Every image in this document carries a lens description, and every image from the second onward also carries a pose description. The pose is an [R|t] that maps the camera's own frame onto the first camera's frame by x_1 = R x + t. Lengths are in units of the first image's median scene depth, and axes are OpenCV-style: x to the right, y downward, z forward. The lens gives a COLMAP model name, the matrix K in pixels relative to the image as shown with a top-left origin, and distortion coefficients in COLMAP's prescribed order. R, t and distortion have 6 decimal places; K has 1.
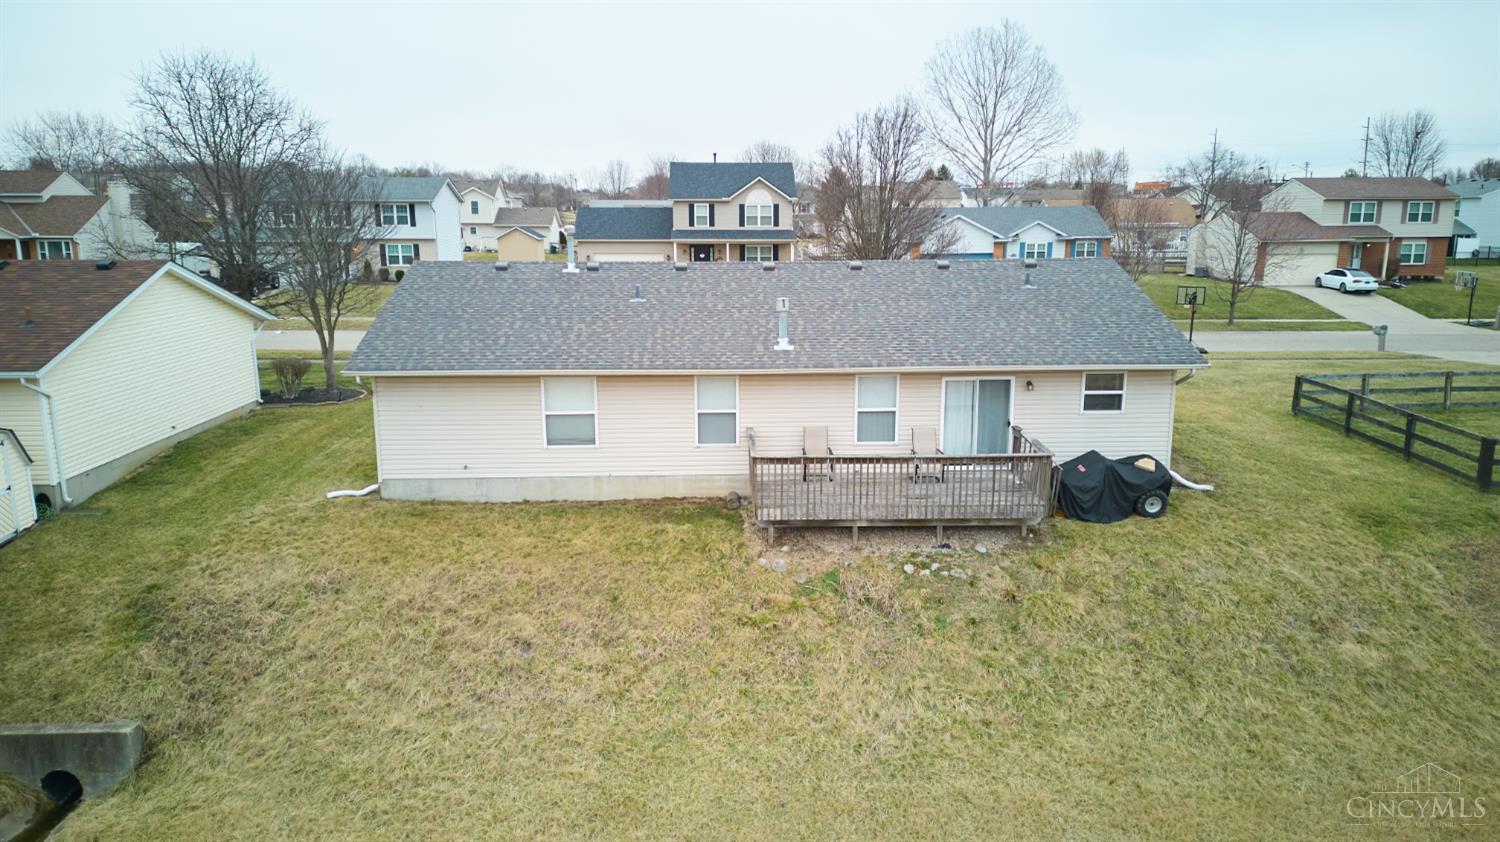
lens RADIAL K [[1041.0, 0, 750.0], [0, 1041.0, 421.0], [0, 0, 1]] dist [0.096565, -0.094459]
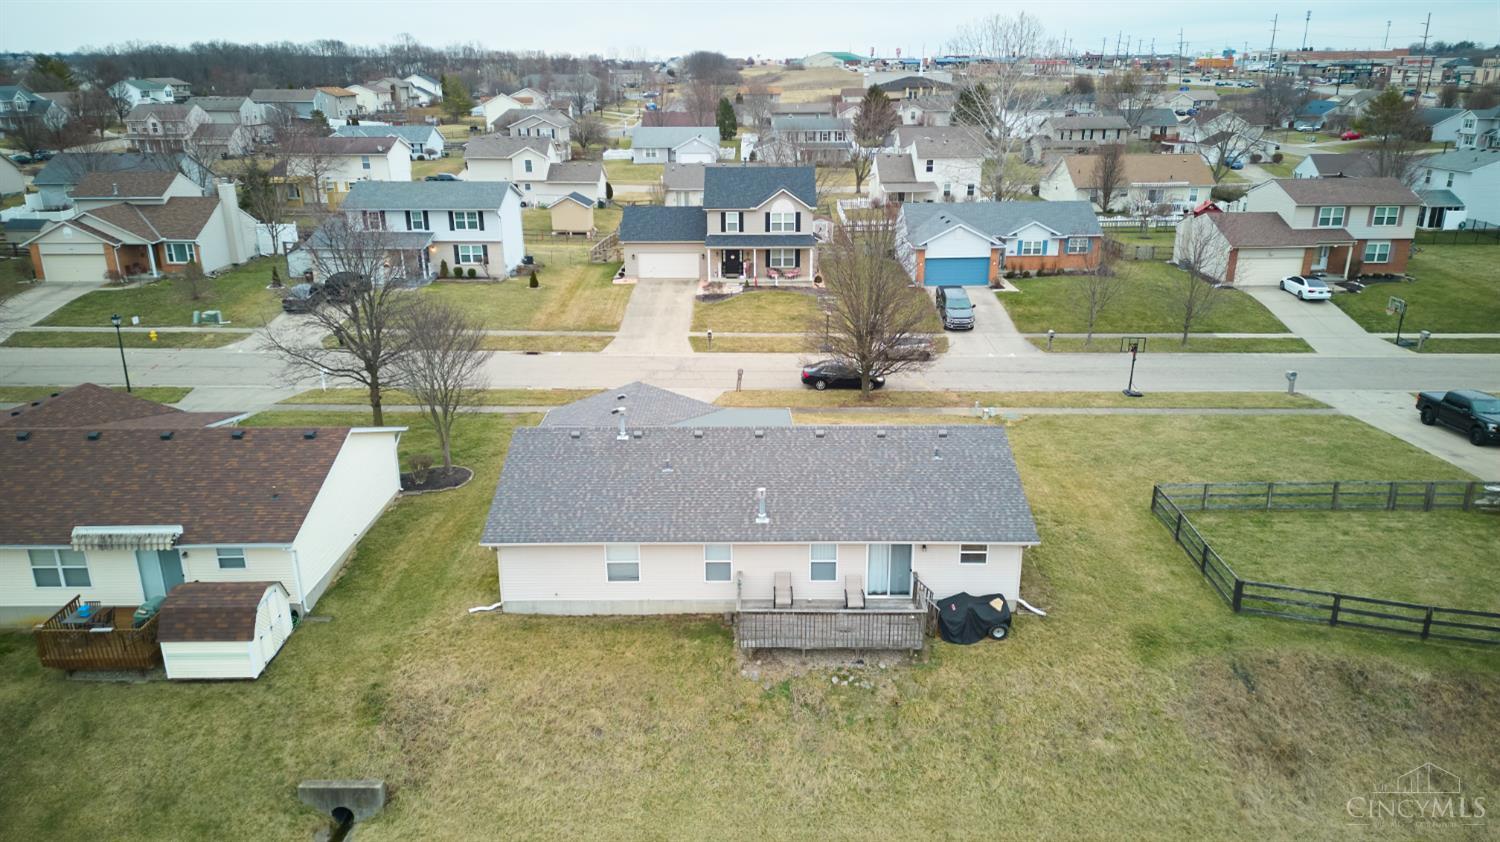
lens RADIAL K [[1041.0, 0, 750.0], [0, 1041.0, 421.0], [0, 0, 1]] dist [0.096565, -0.094459]
pose [[0.999021, 0.011312, -0.042767, 0.085889], [-0.005889, 0.992156, 0.124867, -0.447284], [0.043844, -0.124493, 0.991251, -0.539109]]
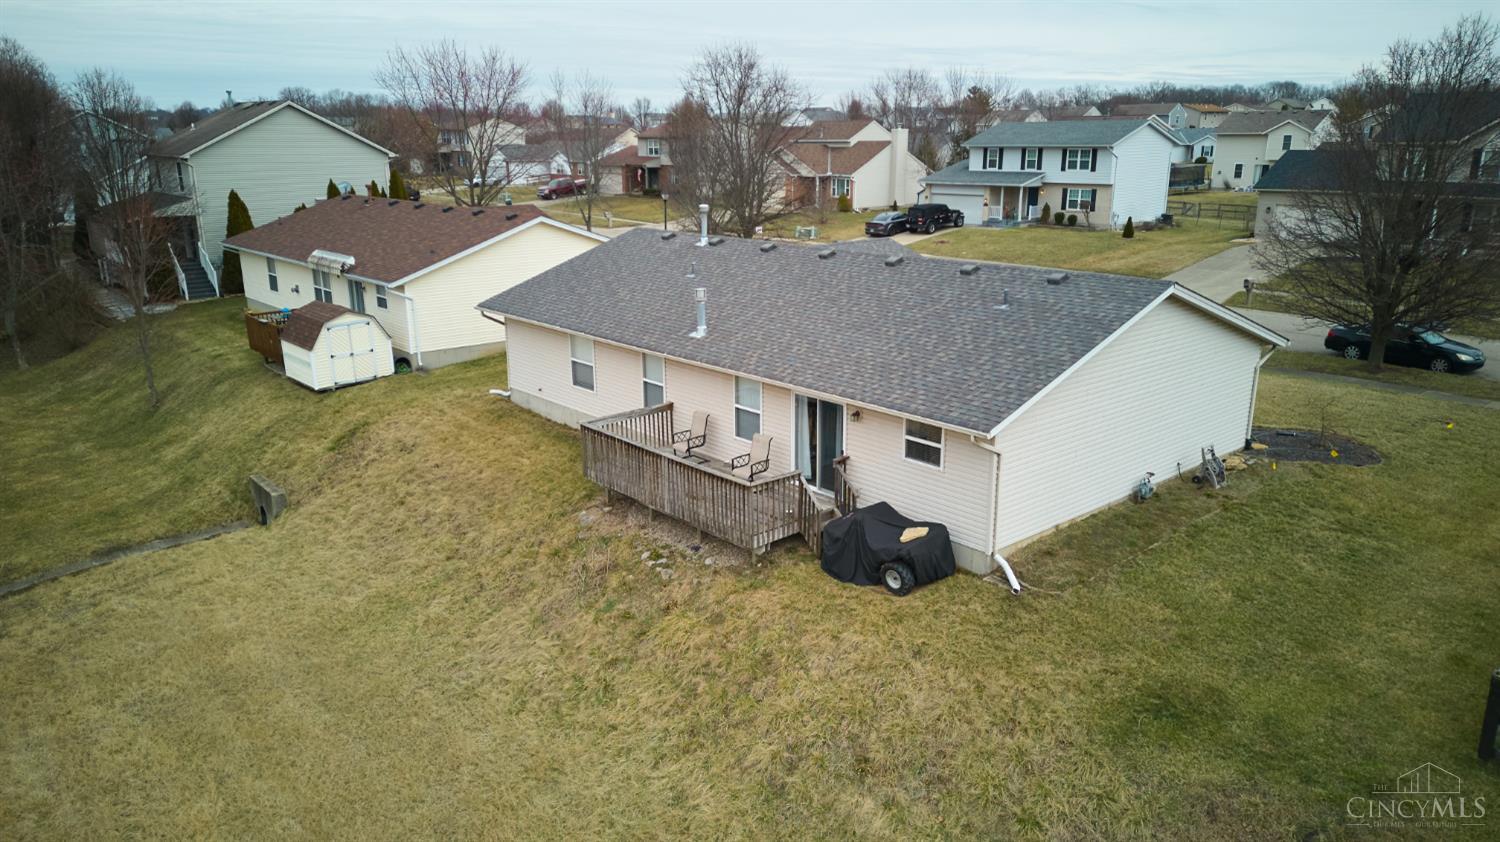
lens RADIAL K [[1041.0, 0, 750.0], [0, 1041.0, 421.0], [0, 0, 1]] dist [0.096565, -0.094459]
pose [[0.634212, 0.206267, -0.745137, 0.976978], [-0.153187, 0.978174, 0.140392, -0.157437], [0.757832, 0.025107, 0.651967, 0.380585]]
